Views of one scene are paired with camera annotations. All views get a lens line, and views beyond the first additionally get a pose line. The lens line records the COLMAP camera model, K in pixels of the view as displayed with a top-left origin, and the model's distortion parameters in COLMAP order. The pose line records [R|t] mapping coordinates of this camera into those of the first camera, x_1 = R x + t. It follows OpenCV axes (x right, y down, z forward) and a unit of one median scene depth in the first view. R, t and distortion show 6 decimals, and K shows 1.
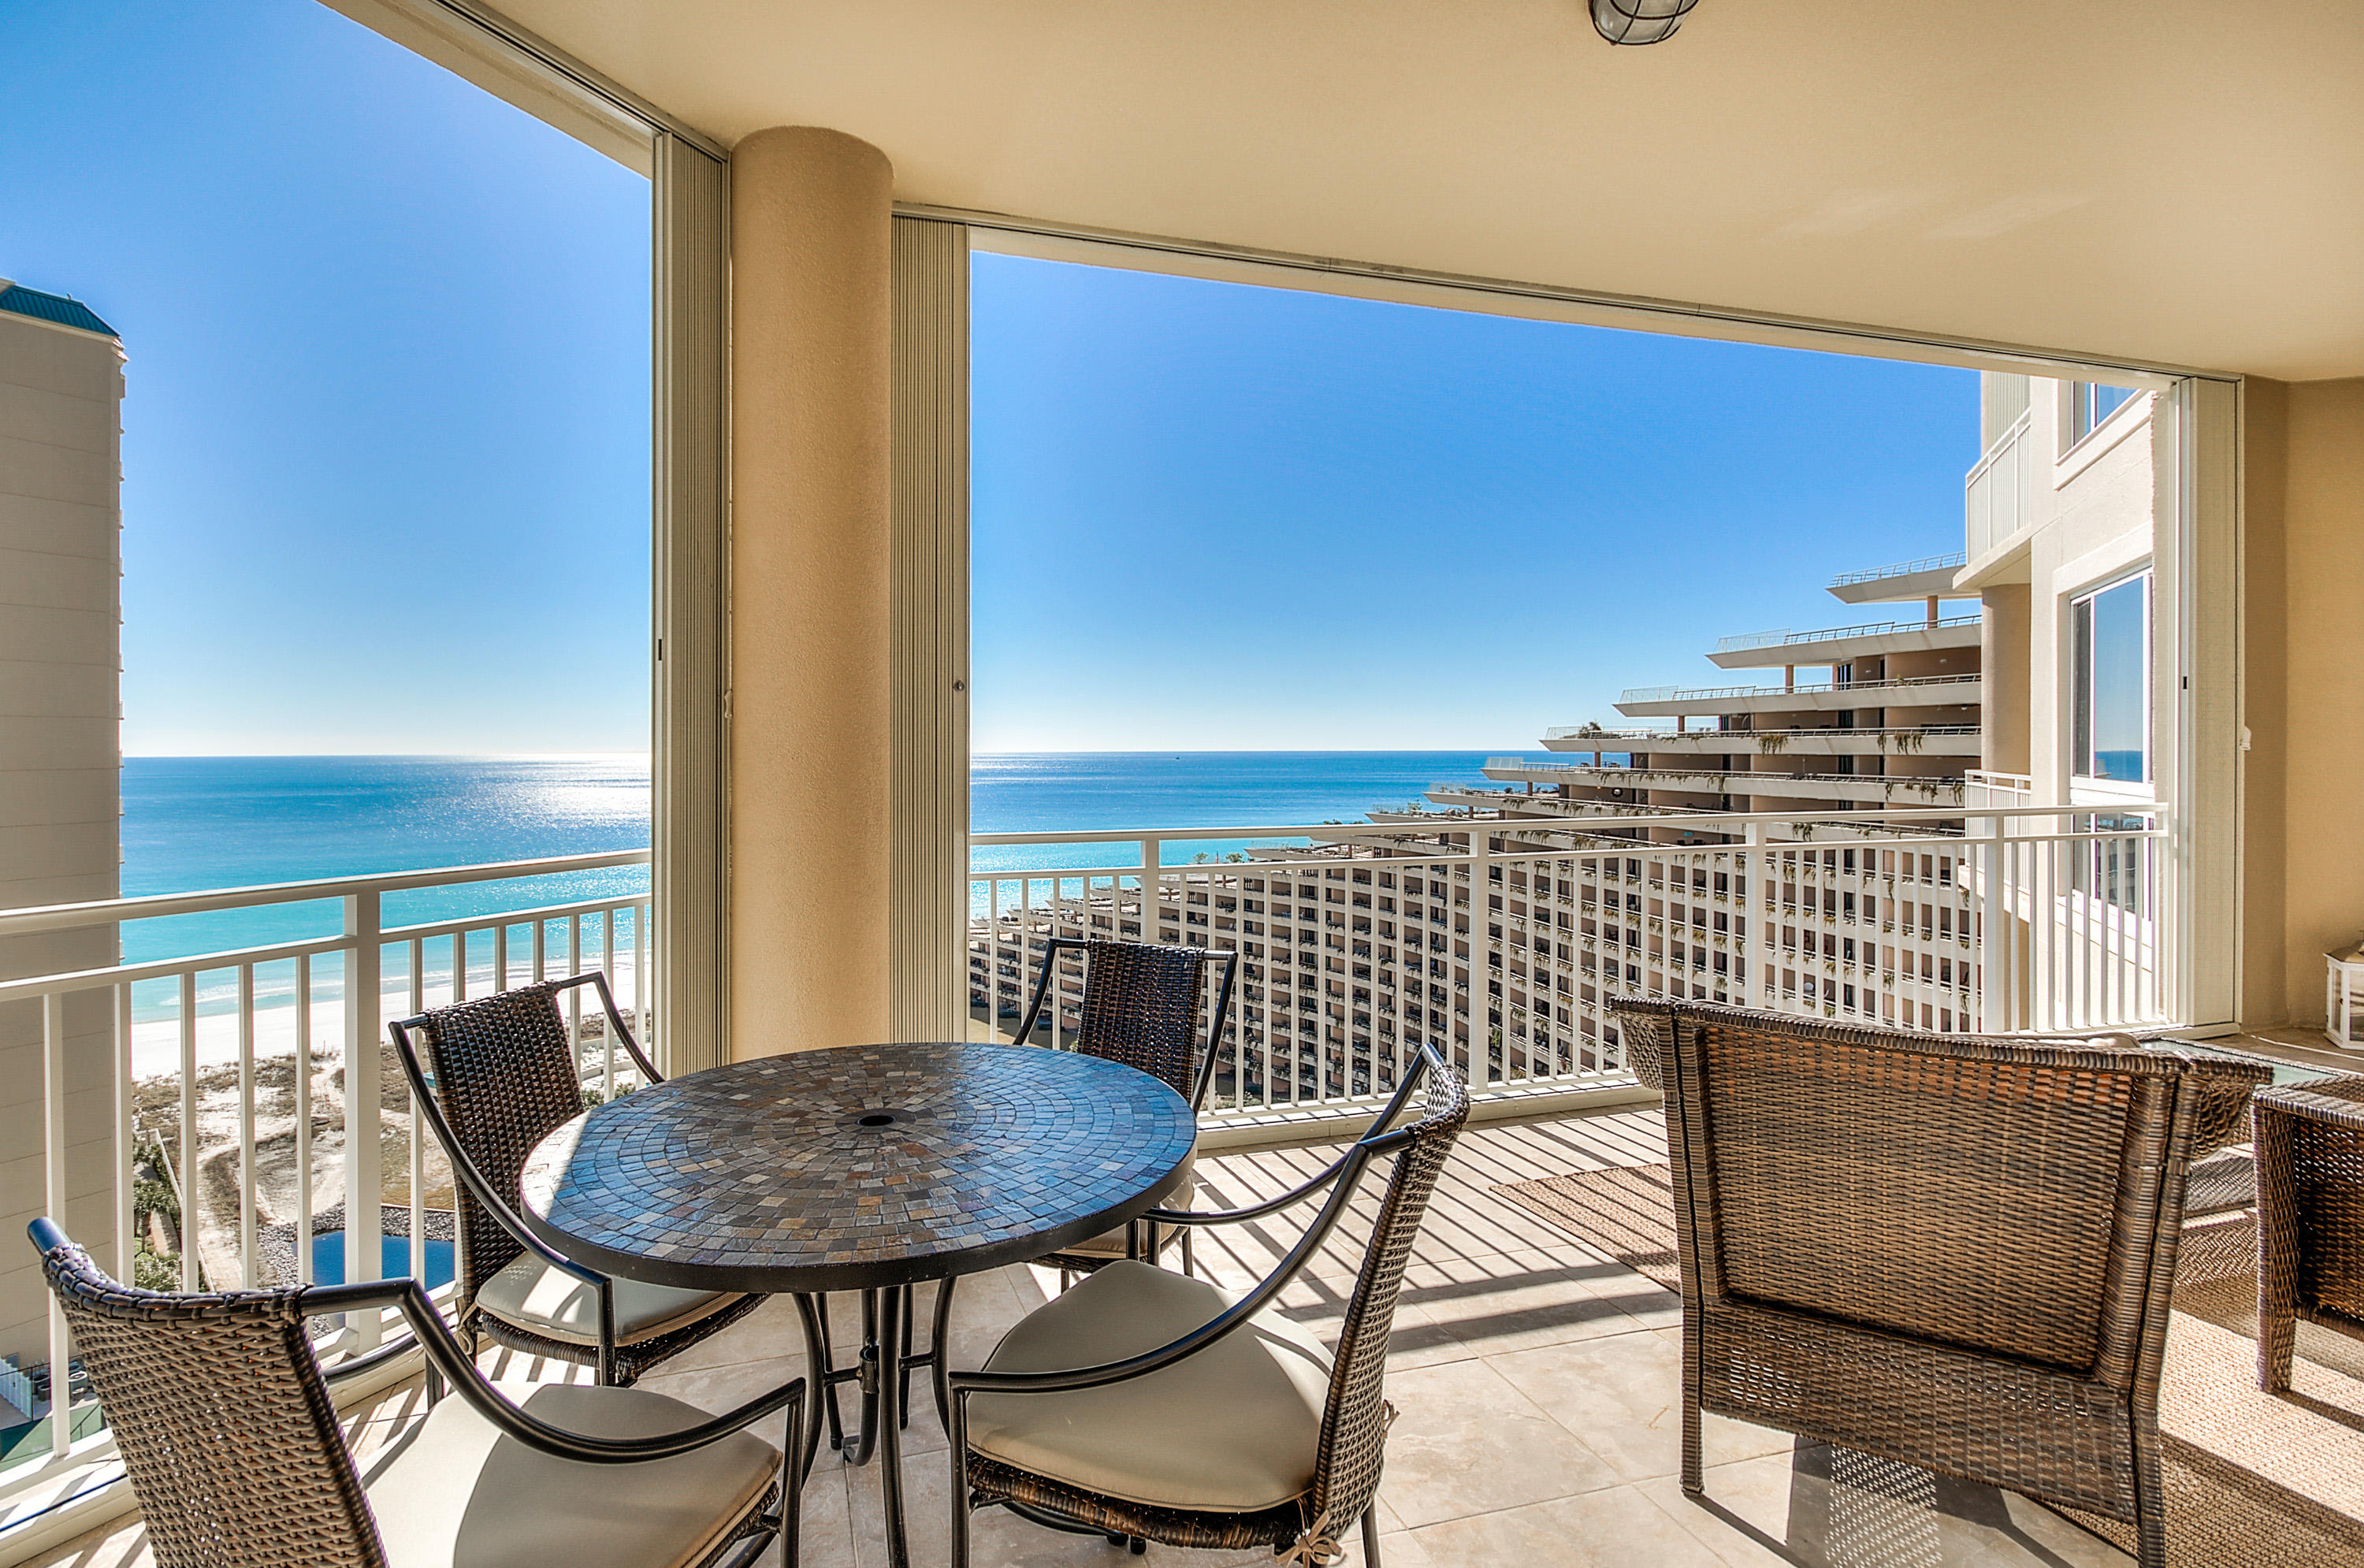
lens RADIAL K [[1160.6, 0, 1176.1], [0, 1160.6, 752.9], [0, 0, 1]] dist [0.017757, -0.010198]
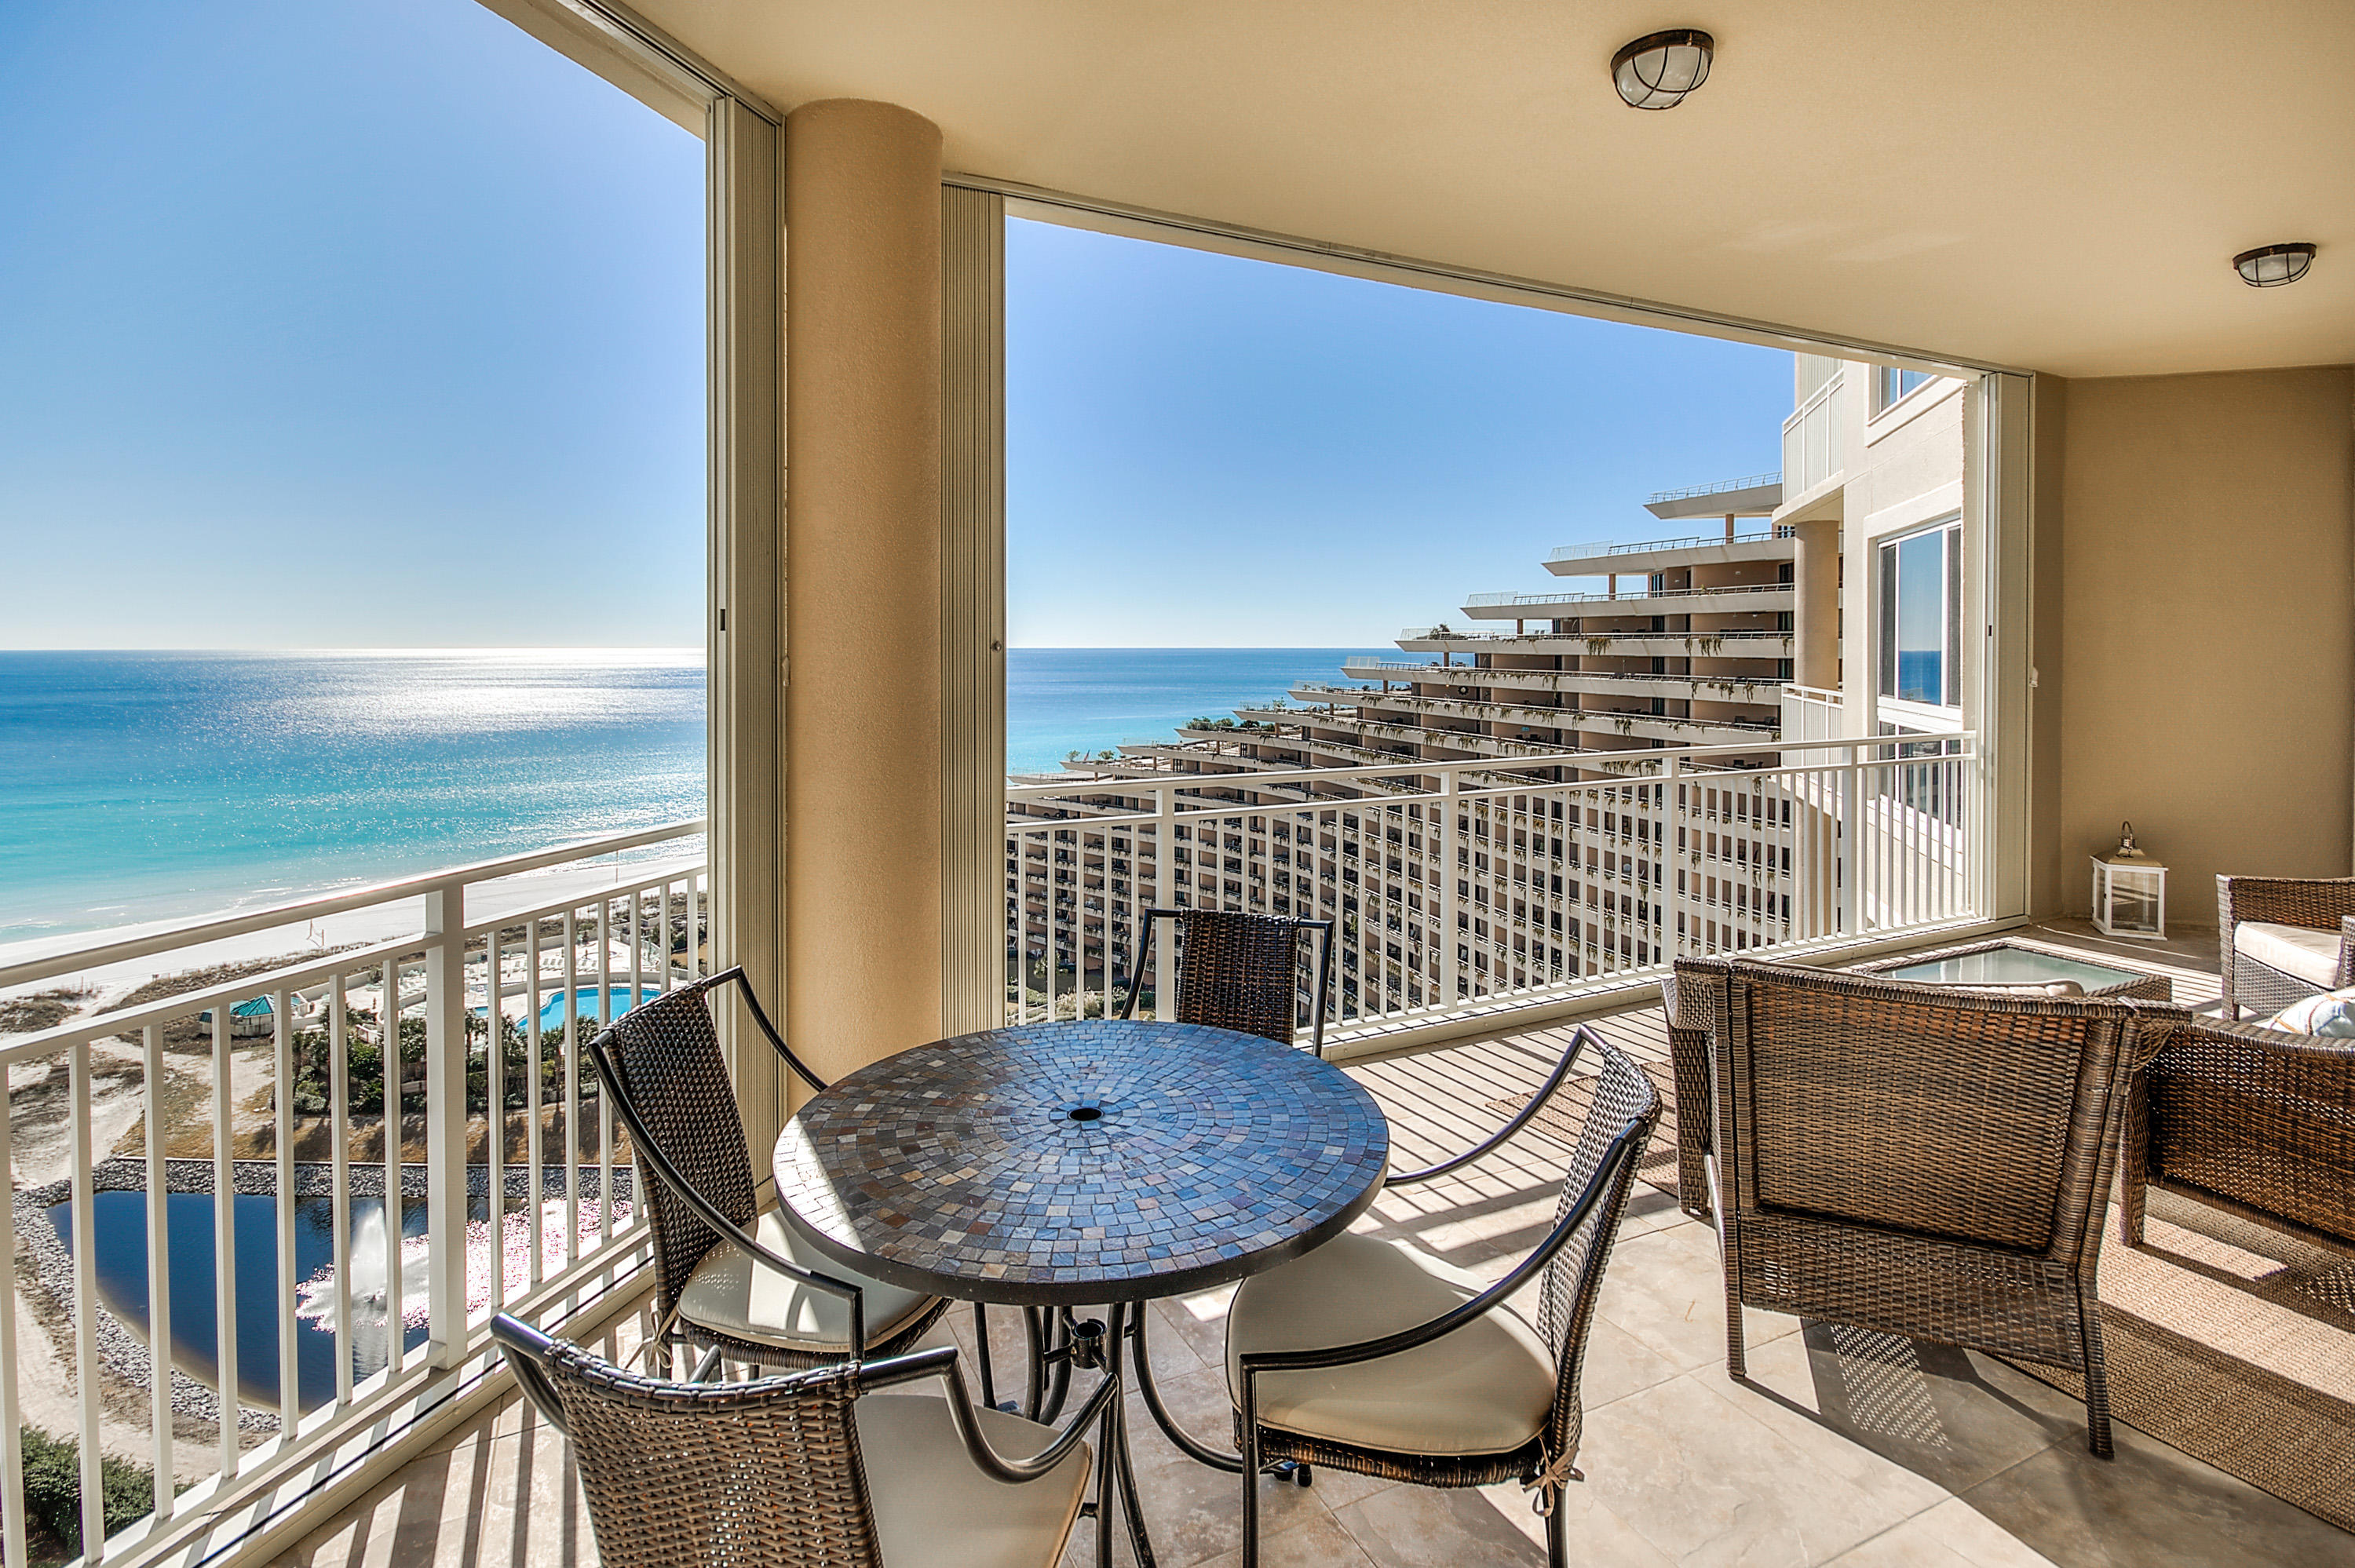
lens RADIAL K [[1169.7, 0, 1174.3], [0, 1169.7, 627.7], [0, 0, 1]] dist [0.008187, -0.001158]
pose [[0.985017, 0.007608, 0.172287, -0.215777], [-0.008523, 0.999953, 0.004568, -0.082170], [-0.172244, -0.005968, 0.985036, -0.045817]]
